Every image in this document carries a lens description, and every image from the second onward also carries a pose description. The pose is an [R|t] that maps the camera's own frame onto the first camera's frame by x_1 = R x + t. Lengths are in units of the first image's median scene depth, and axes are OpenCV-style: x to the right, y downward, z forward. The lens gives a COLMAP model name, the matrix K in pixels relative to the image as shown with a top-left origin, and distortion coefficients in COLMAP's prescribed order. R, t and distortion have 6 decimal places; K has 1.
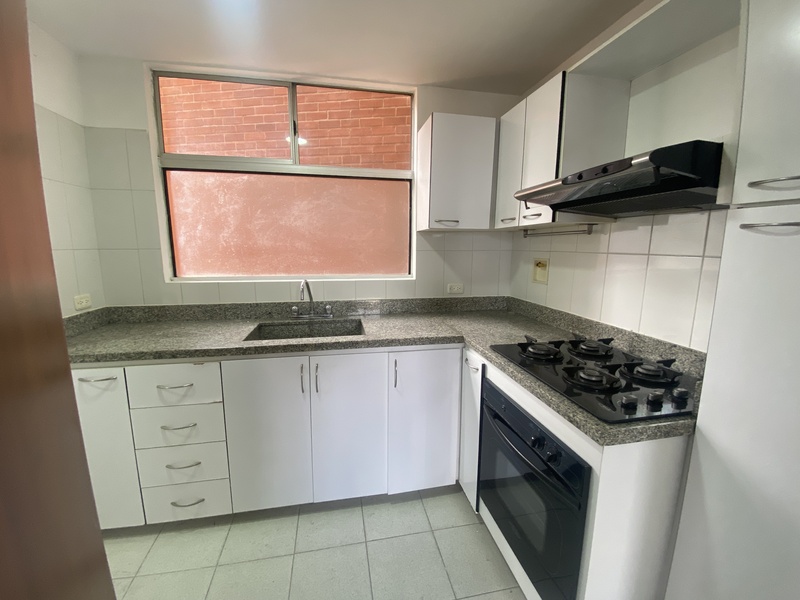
lens RADIAL K [[323.5, 0, 399.1], [0, 323.5, 298.6], [0, 0, 1]] dist [0.026672, -0.027997]
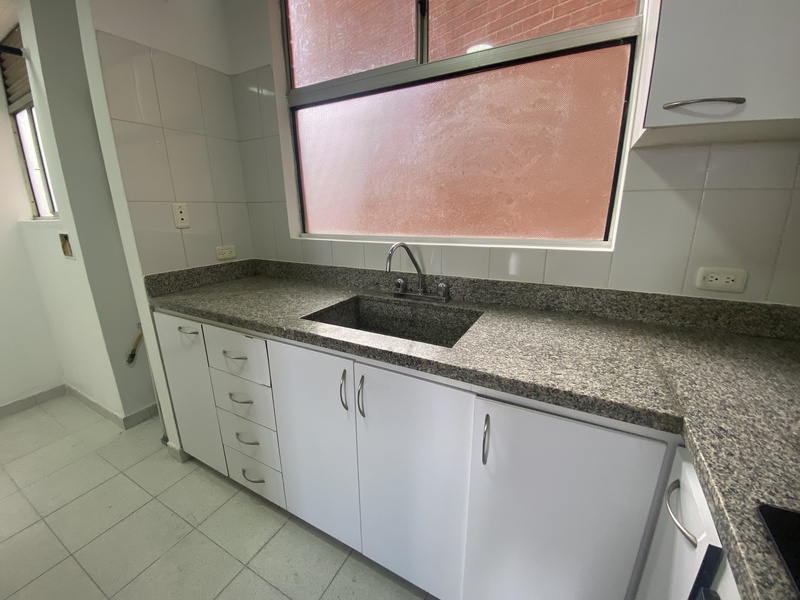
lens RADIAL K [[323.5, 0, 399.1], [0, 323.5, 298.6], [0, 0, 1]] dist [0.026672, -0.027997]
pose [[0.766275, 0.154998, -0.623537, 0.140038], [-0.084933, 0.986386, 0.140819, -0.035363], [0.636874, -0.054947, 0.769007, 0.464043]]
